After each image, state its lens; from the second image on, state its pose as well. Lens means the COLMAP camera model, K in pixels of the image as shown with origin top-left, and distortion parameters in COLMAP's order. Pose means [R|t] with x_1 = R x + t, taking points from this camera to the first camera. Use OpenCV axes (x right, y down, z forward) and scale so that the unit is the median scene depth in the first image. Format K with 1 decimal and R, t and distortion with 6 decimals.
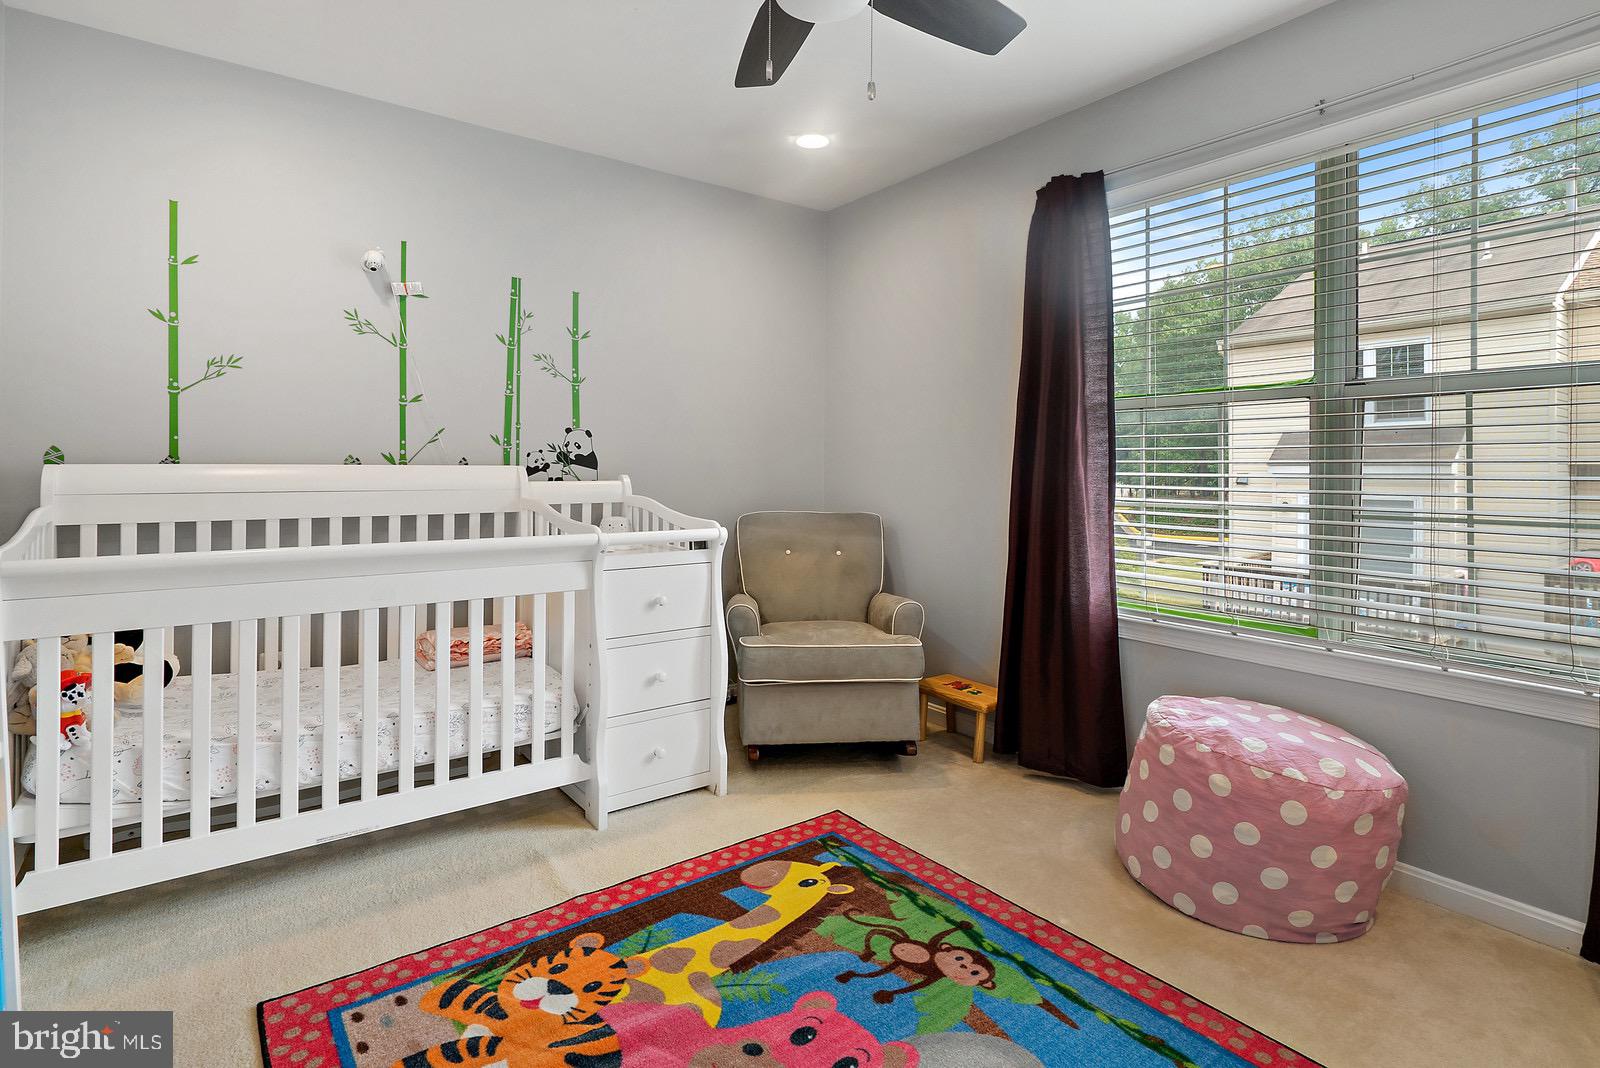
lens RADIAL K [[768.7, 0, 797.8], [0, 768.7, 469.8], [0, 0, 1]] dist [-0.011732, 0.000154]
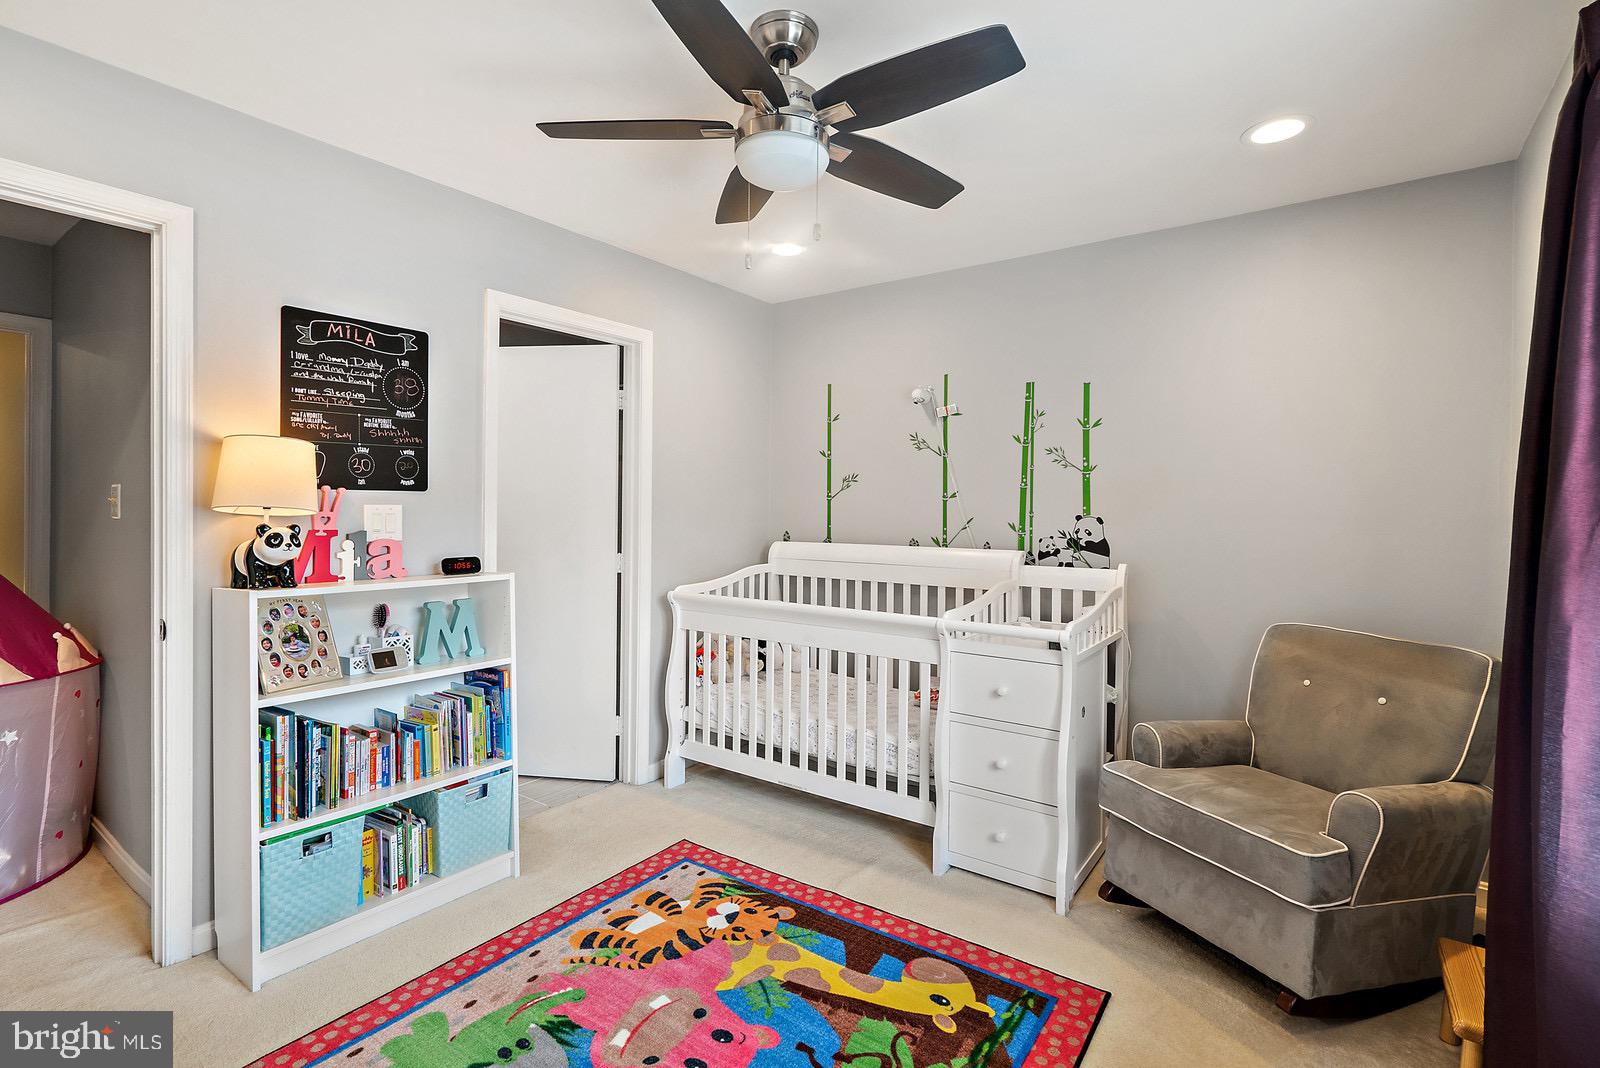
lens RADIAL K [[727.0, 0, 788.1], [0, 727.0, 524.1], [0, 0, 1]] dist [-0.010813, -0.000042]
pose [[0.314150, 0.013290, -0.949280, 0.698129], [-0.013432, 0.999864, 0.009554, -0.064486], [0.949278, 0.009749, 0.314285, 0.439941]]
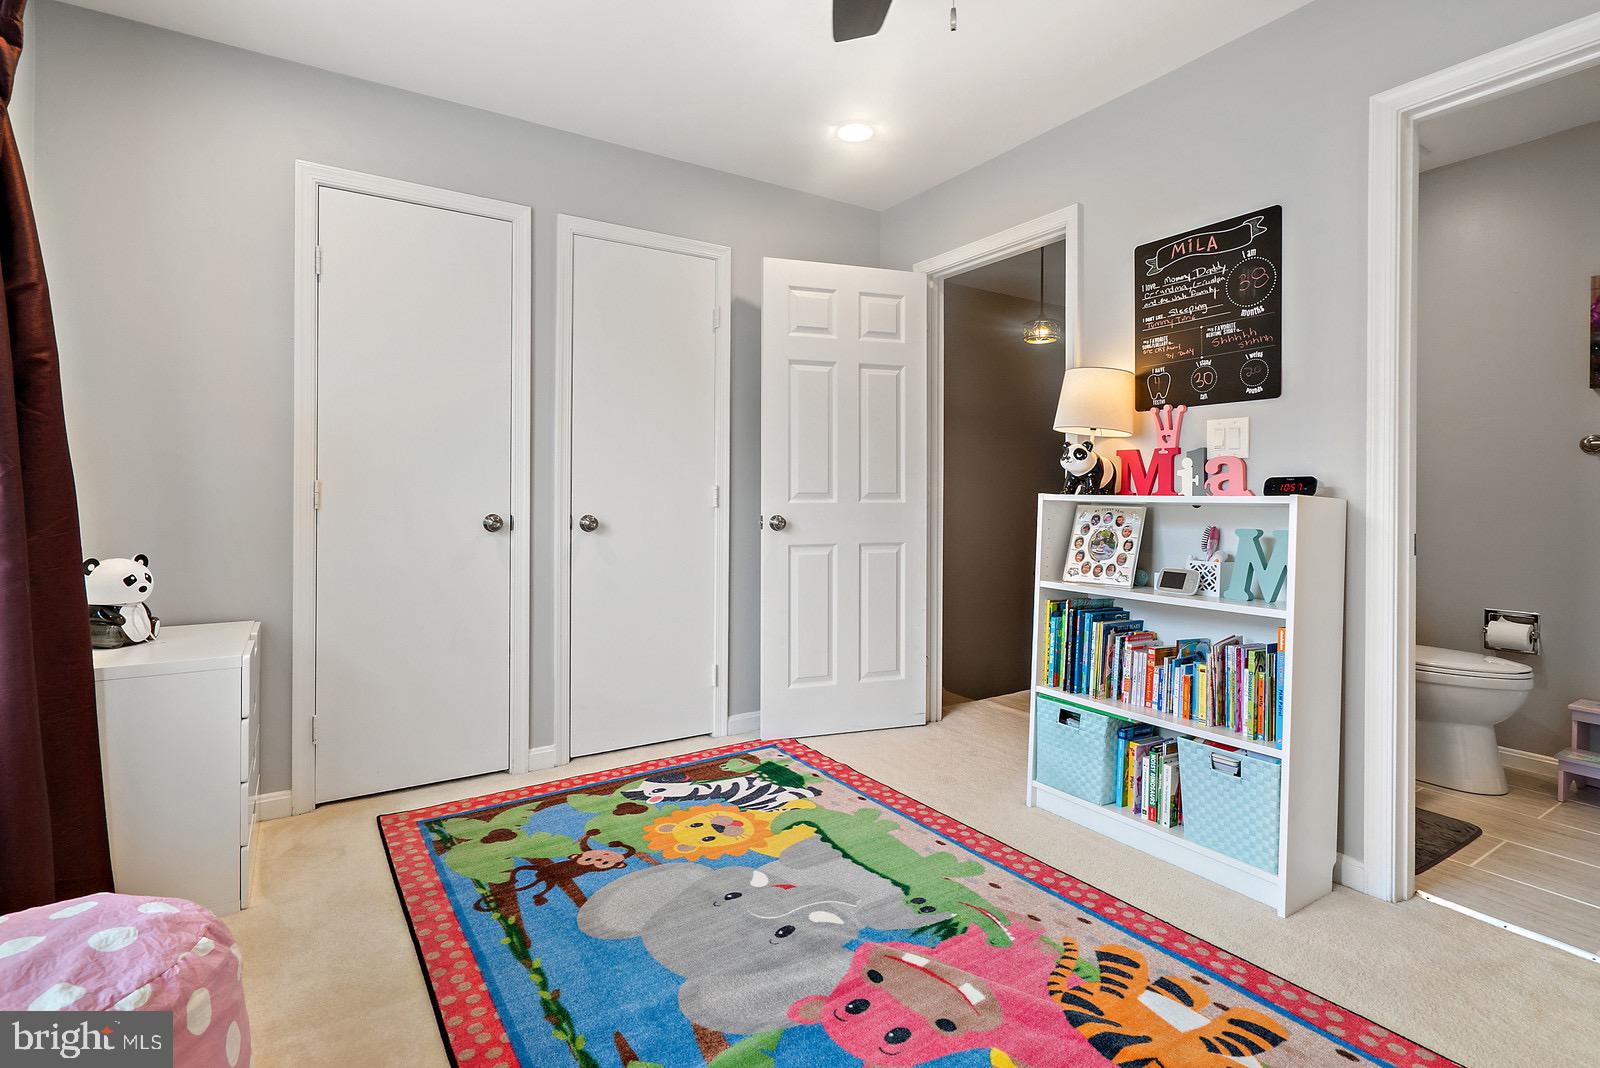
lens RADIAL K [[781.3, 0, 800.0], [0, 781.3, 490.9], [0, 0, 1]] dist [-0.000741, -0.000336]
pose [[-0.999132, -0.002803, 0.041569, 0.059759], [-0.002437, 0.999958, 0.008840, 0.009777], [-0.041592, 0.008731, -0.999097, 1.230993]]
